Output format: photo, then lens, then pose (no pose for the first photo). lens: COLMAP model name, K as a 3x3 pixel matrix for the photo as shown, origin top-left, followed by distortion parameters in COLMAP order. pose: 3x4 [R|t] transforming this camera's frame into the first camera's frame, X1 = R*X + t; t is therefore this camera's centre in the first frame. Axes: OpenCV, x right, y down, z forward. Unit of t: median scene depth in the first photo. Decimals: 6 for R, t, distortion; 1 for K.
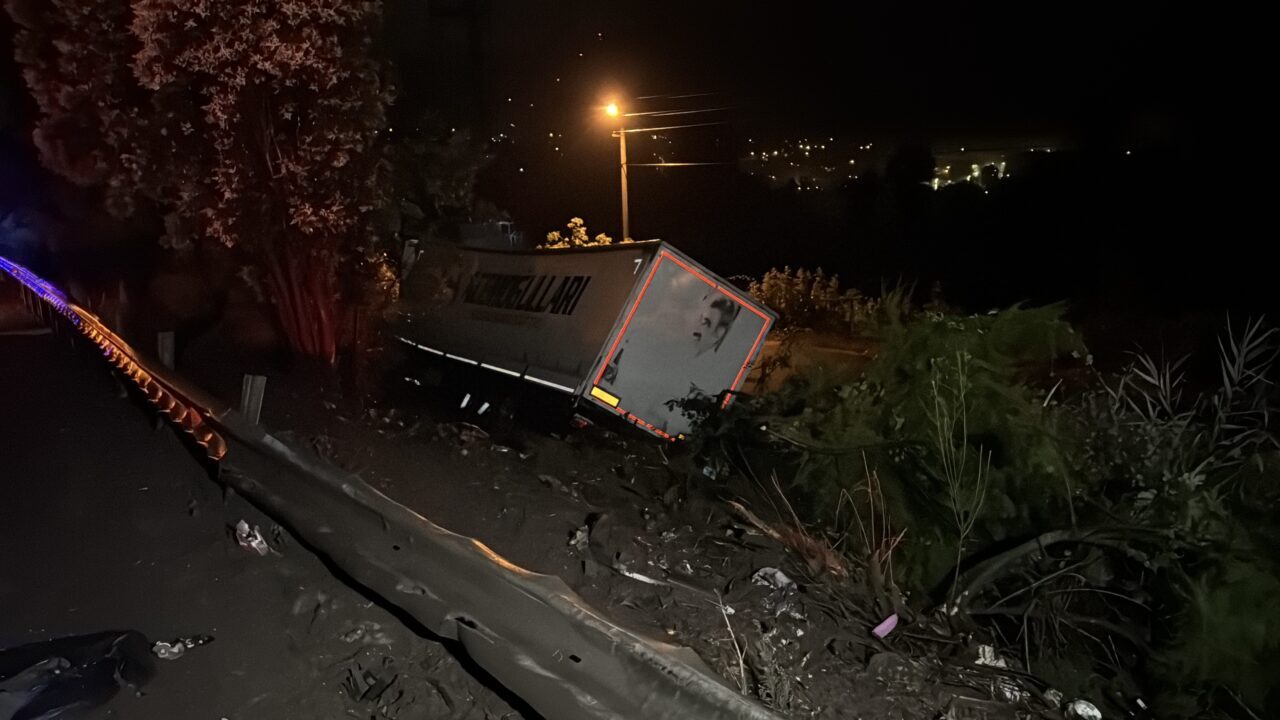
lens RADIAL K [[1044.8, 0, 639.9], [0, 1044.8, 363.4], [0, 0, 1]] dist [0.119572, -0.175332]
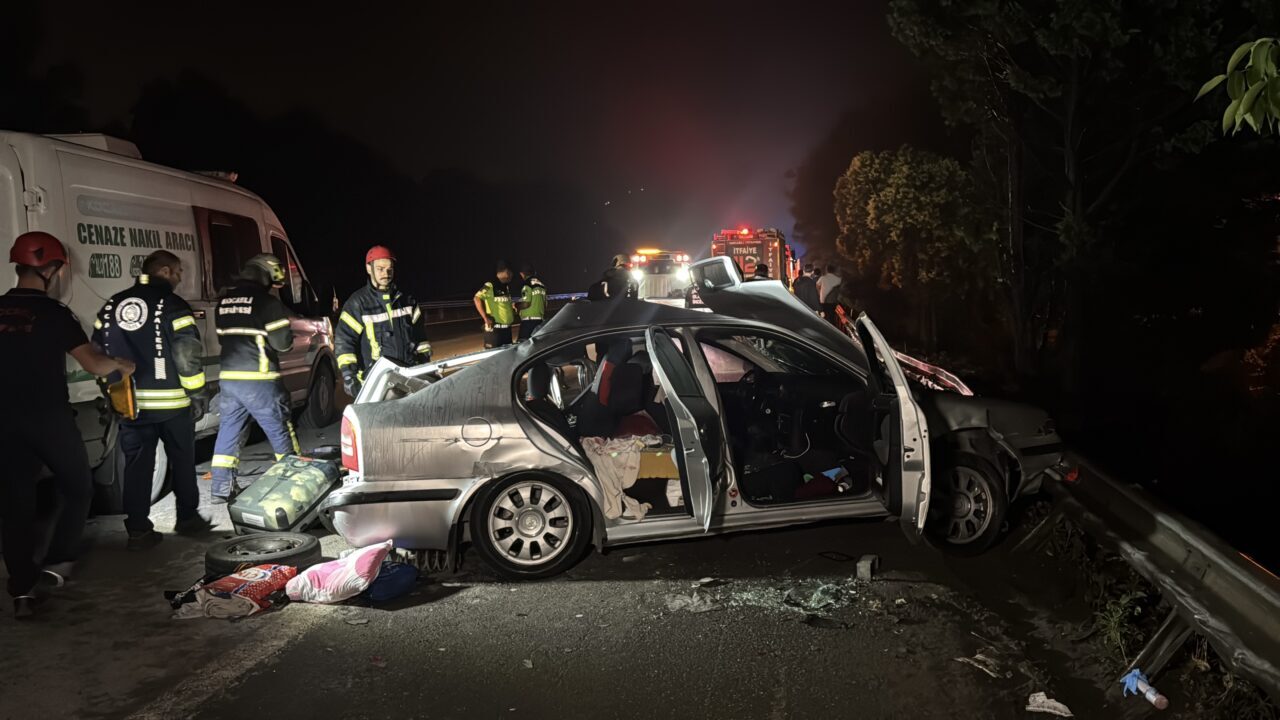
lens RADIAL K [[1044.8, 0, 634.6], [0, 1044.8, 363.4], [0, 0, 1]] dist [0.119572, -0.175332]
pose [[0.738765, 0.099578, -0.666567, 0.536372], [-0.133748, 0.991015, -0.000187, 0.097632], [0.660559, 0.089290, 0.745445, -0.803279]]
